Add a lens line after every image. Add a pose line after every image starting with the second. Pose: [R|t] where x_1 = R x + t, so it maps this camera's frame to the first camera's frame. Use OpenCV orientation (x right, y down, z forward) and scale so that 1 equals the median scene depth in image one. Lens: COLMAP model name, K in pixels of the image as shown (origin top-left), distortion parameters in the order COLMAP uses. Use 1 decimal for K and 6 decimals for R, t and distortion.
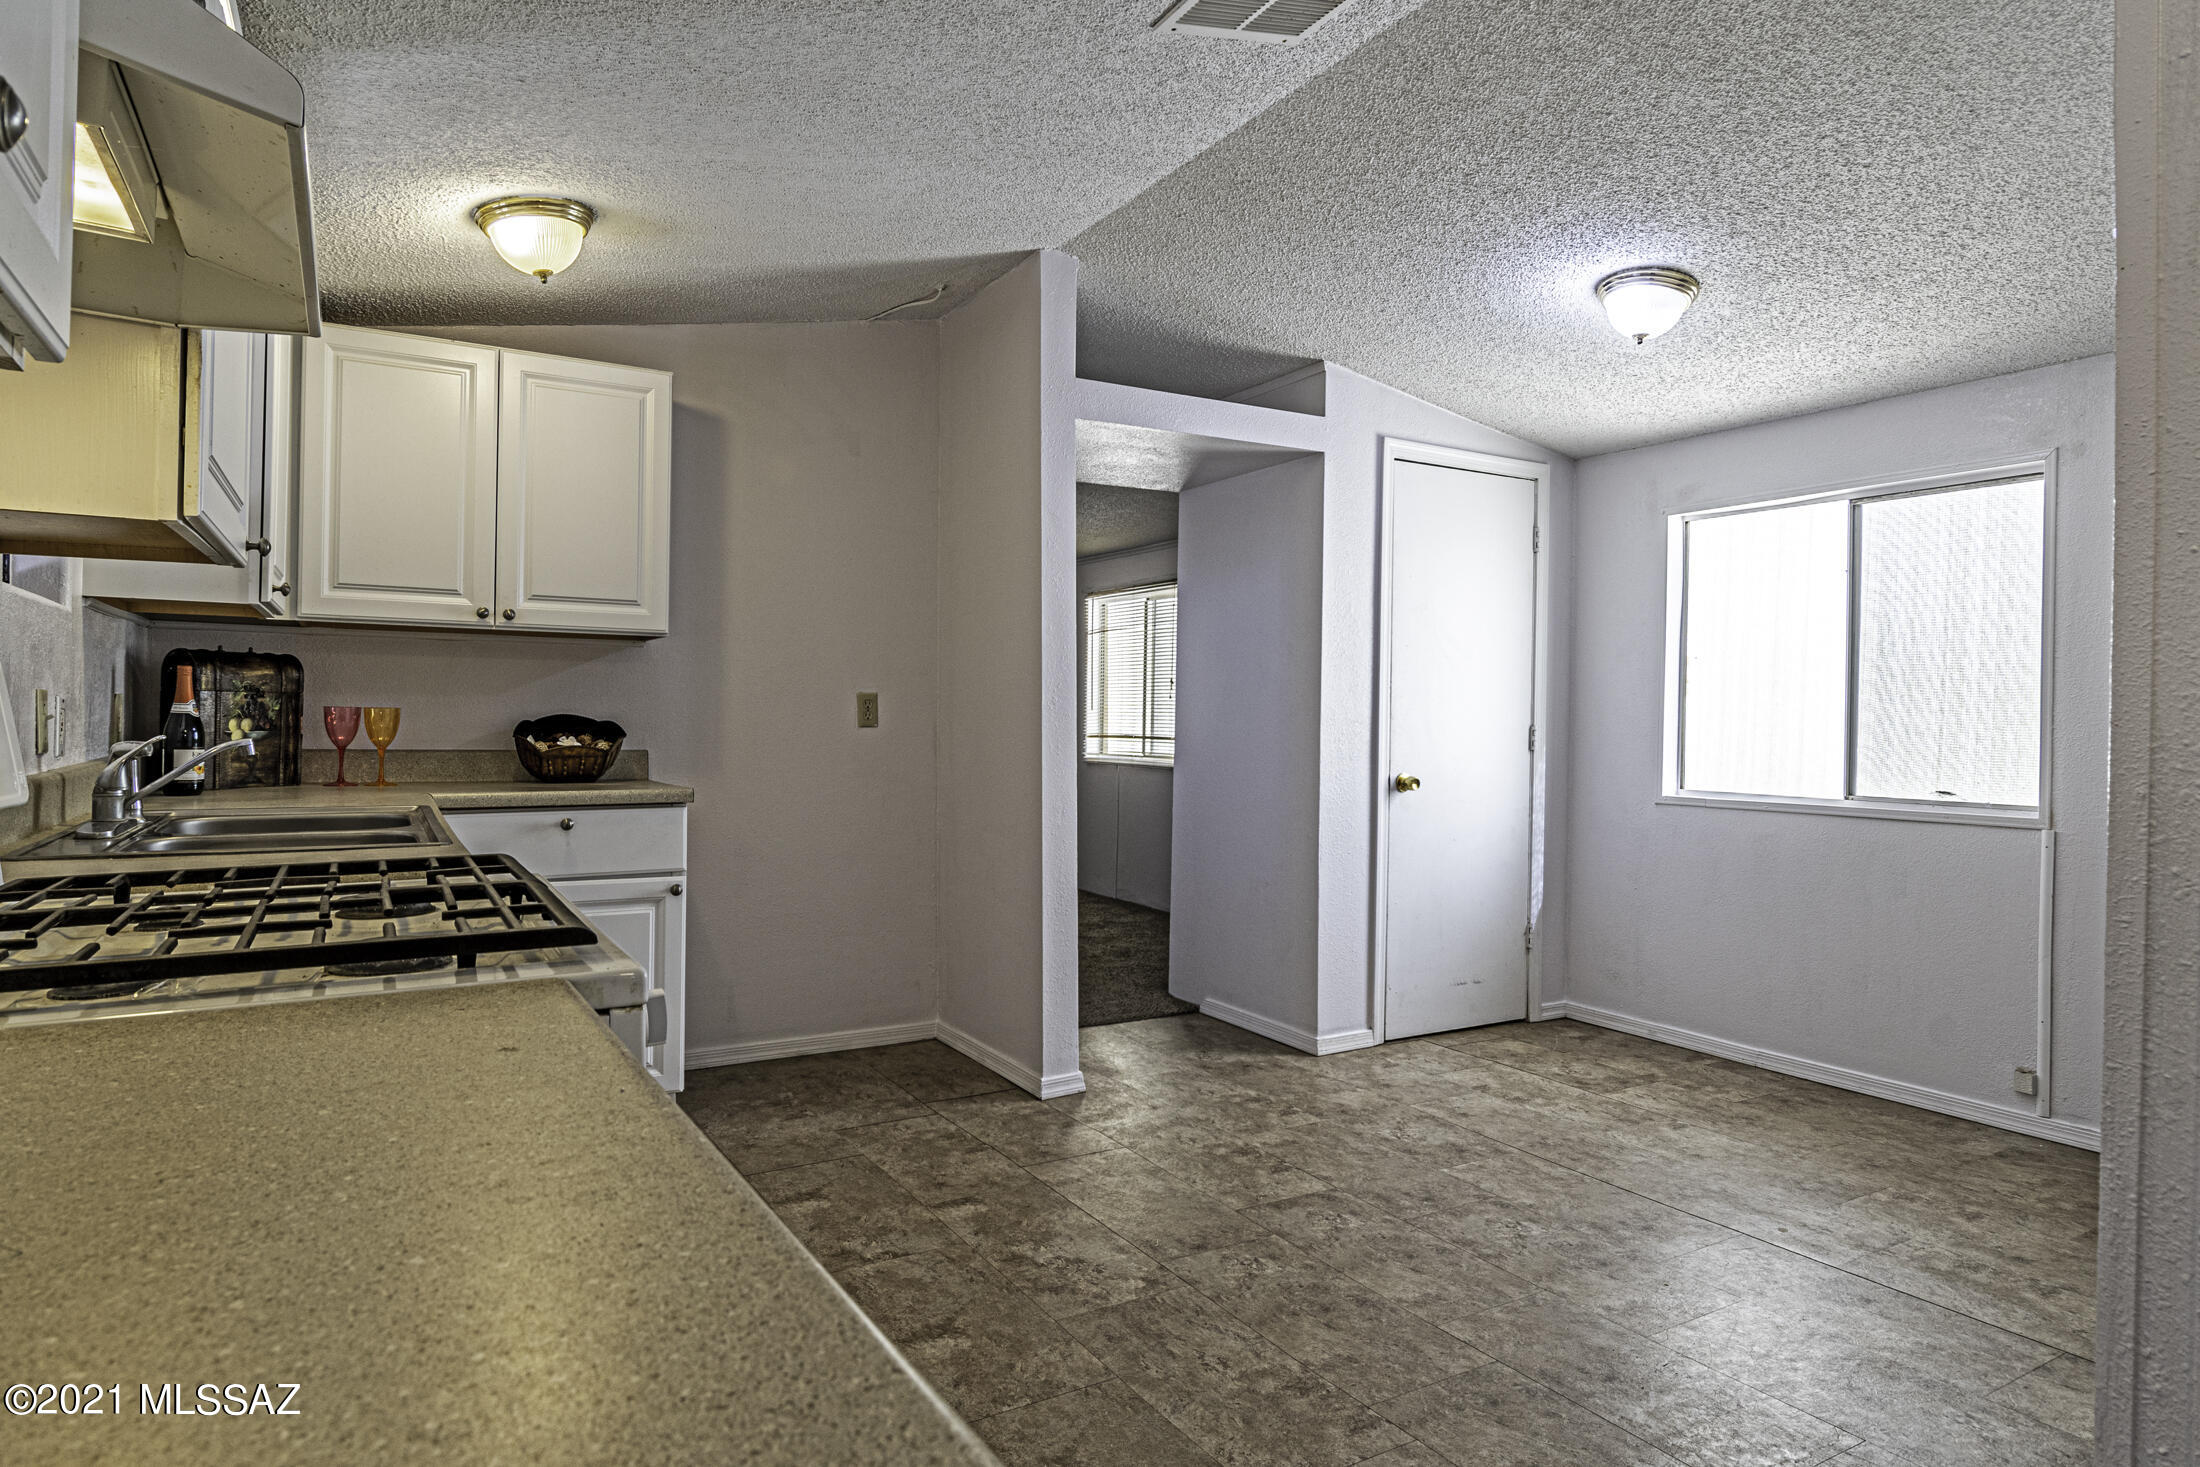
lens RADIAL K [[1220.9, 0, 1095.1], [0, 1220.9, 712.7], [0, 0, 1]] dist [0.001858, -0.011710]
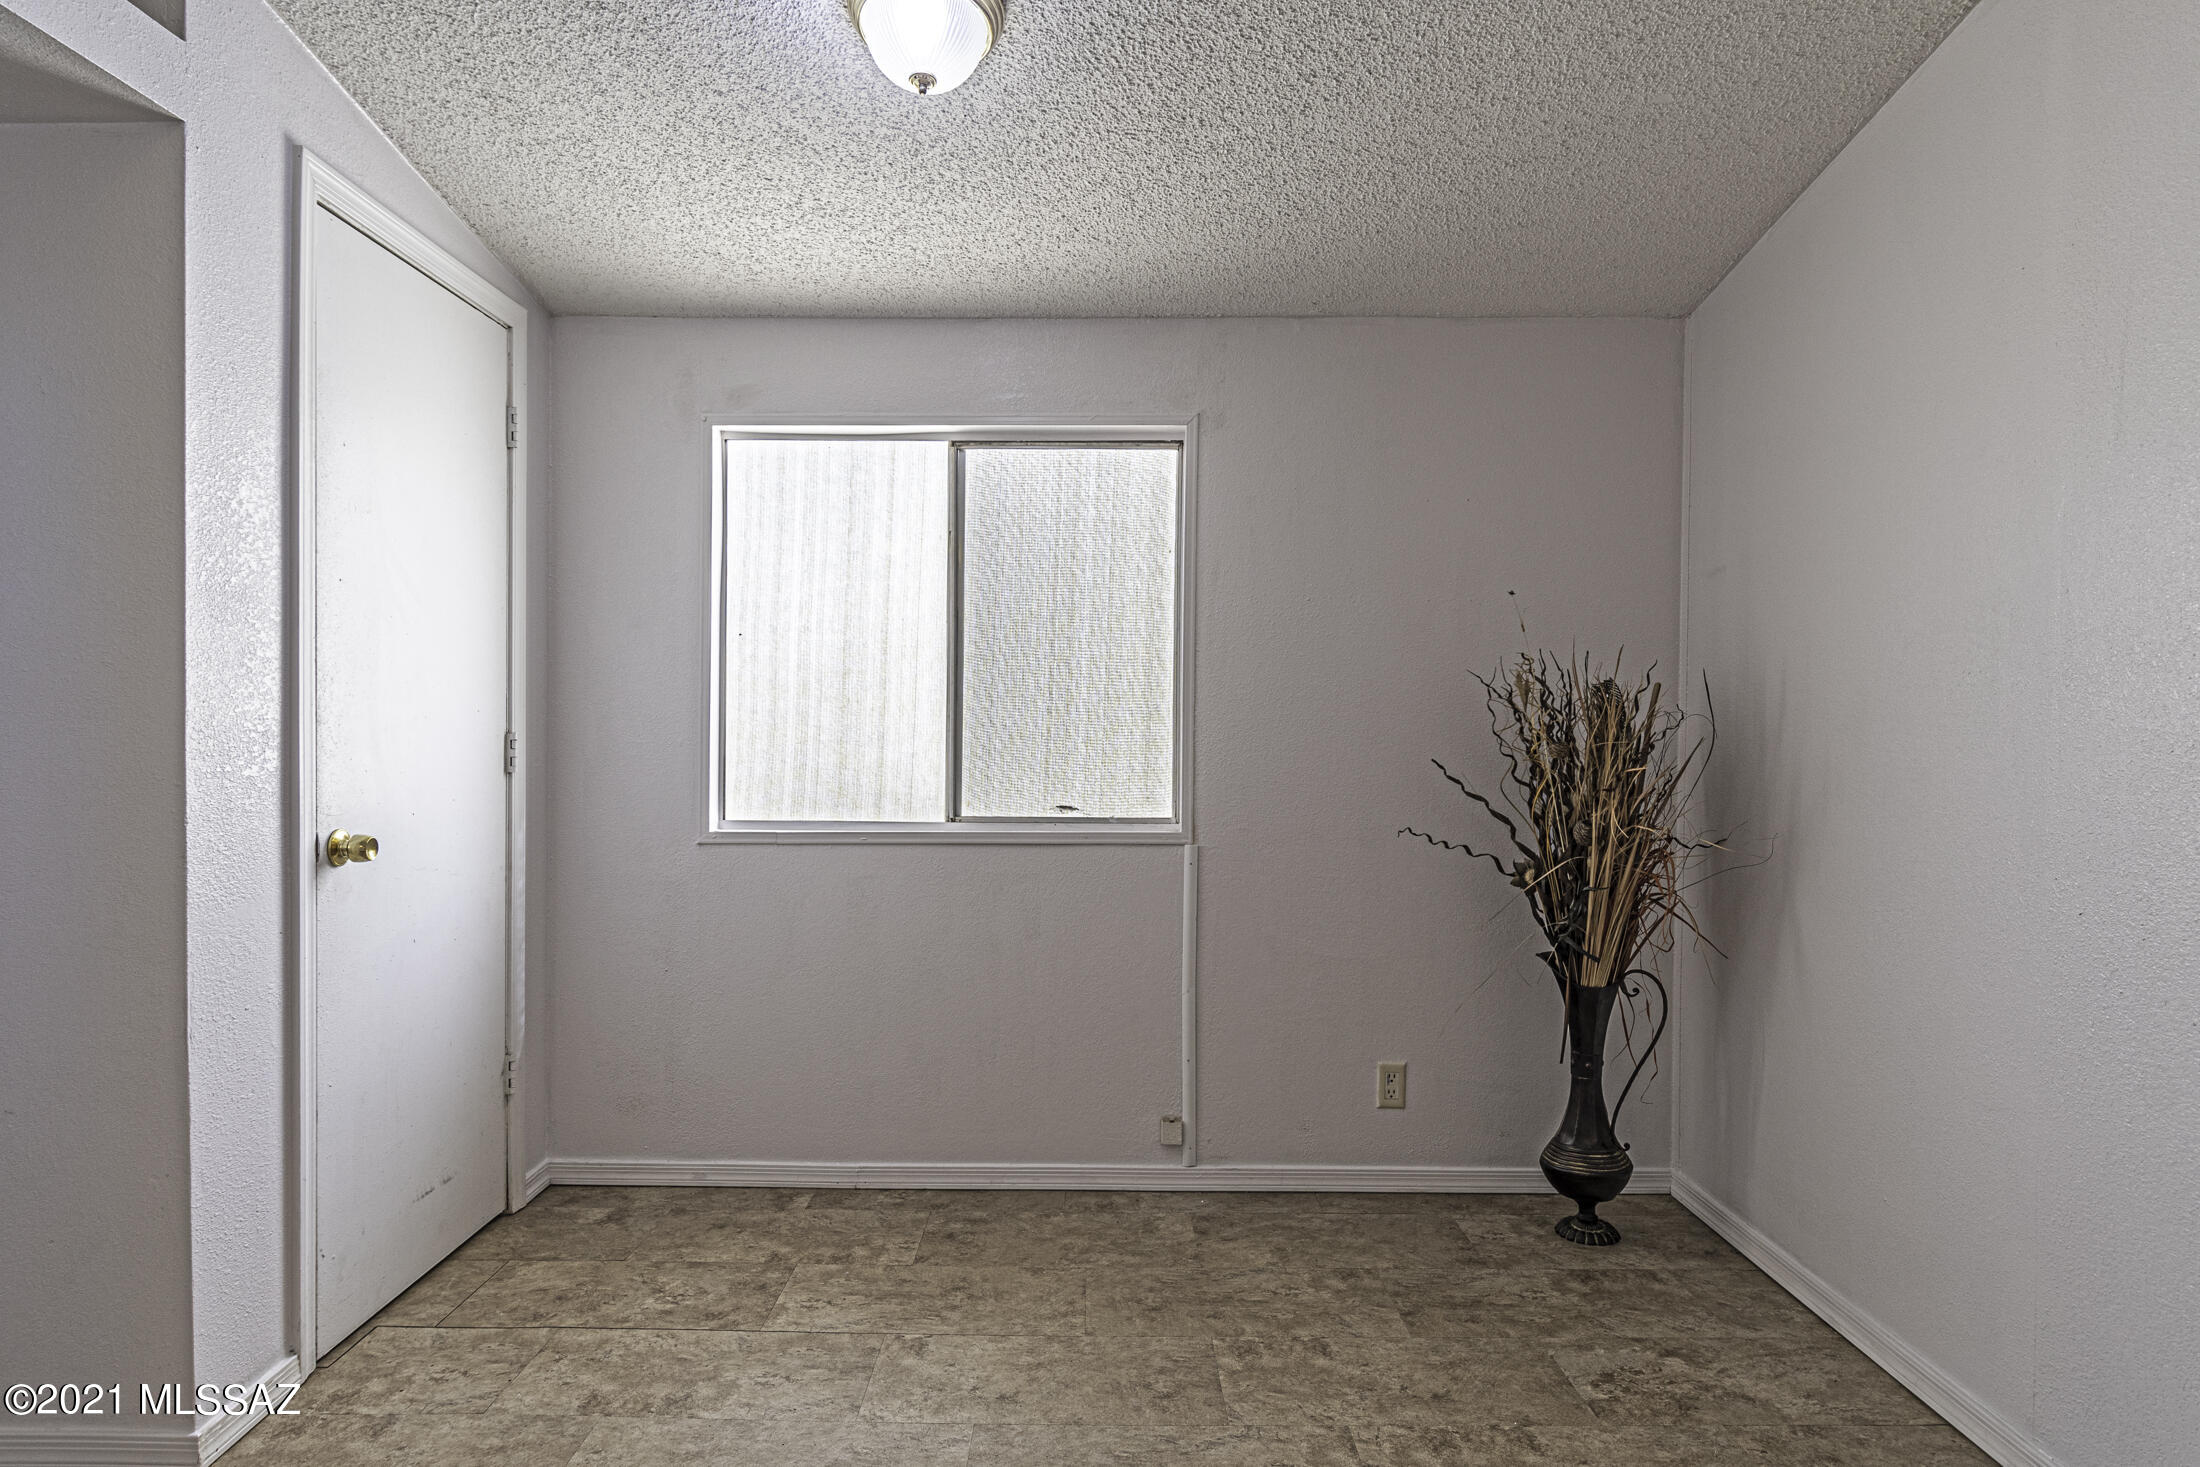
lens RADIAL K [[1275.8, 0, 1099.7], [0, 1275.8, 751.0], [0, 0, 1]] dist [0.002710, -0.014174]
pose [[0.520523, -0.023884, 0.853514, -0.040572], [-0.002591, 0.999560, 0.029551, 0.000473], [-0.853844, -0.017594, 0.520232, 0.510110]]
